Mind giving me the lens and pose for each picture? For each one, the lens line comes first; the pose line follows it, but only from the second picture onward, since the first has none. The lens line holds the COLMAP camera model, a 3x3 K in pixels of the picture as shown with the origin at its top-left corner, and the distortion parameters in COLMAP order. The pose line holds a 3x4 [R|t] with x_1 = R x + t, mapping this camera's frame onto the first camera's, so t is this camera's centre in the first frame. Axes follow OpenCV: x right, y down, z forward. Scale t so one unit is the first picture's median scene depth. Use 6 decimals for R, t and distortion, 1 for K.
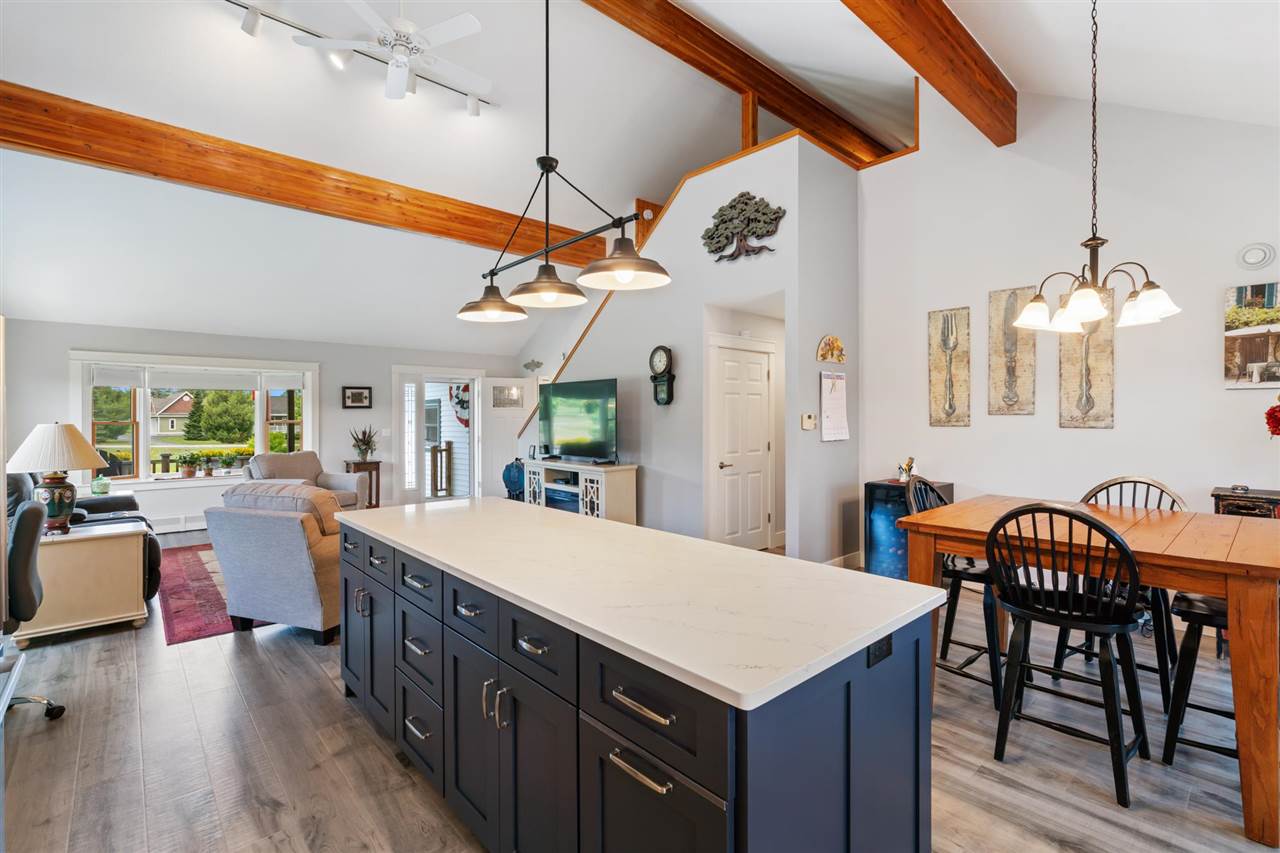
lens RADIAL K [[575.5, 0, 644.0], [0, 575.5, 416.8], [0, 0, 1]] dist [-0.002790, 0.000829]
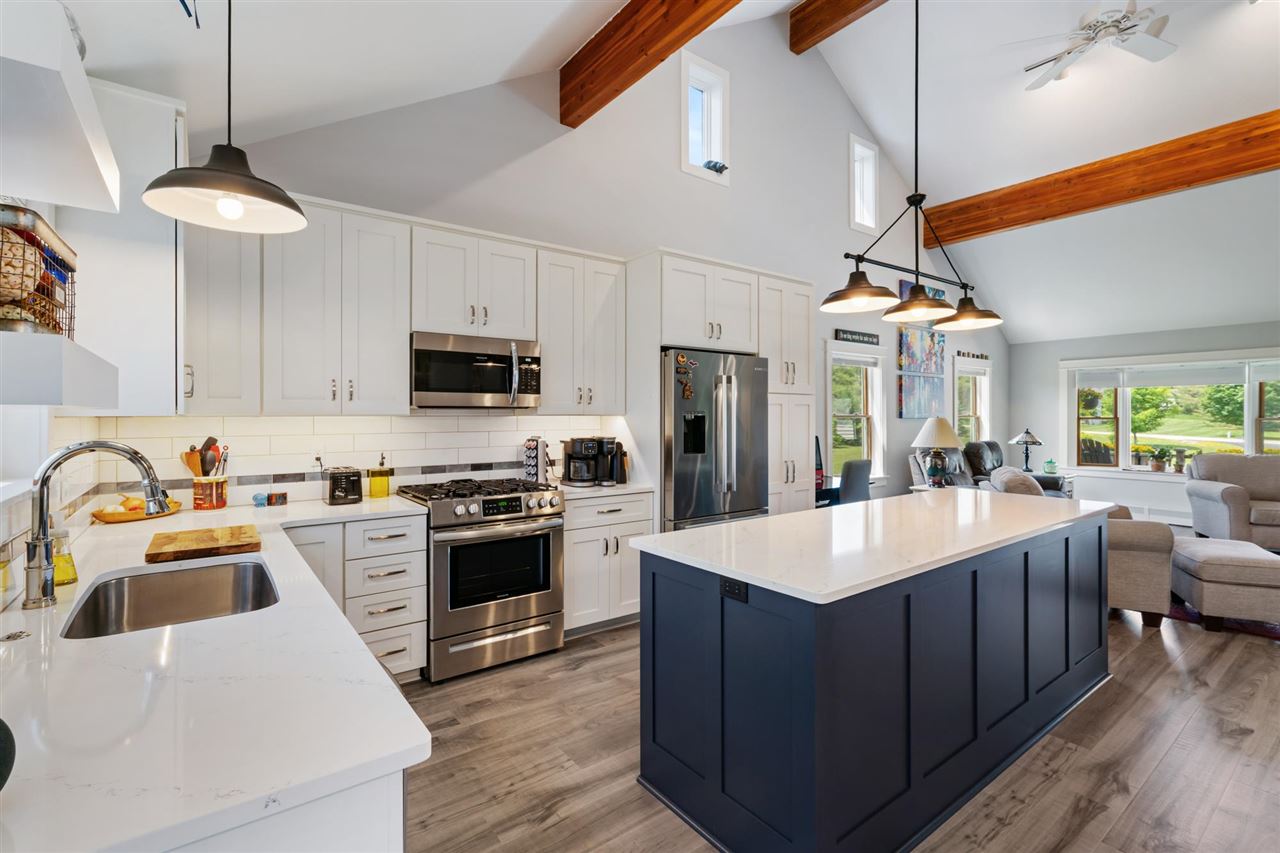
lens RADIAL K [[575.5, 0, 648.5], [0, 575.5, 413.0], [0, 0, 1]] dist [-0.002790, 0.000829]
pose [[-0.096959, -0.000124, -0.995288, 0.374469], [-0.002484, 0.999997, 0.000117, 0.002658], [0.995285, 0.002484, -0.096959, 0.208646]]
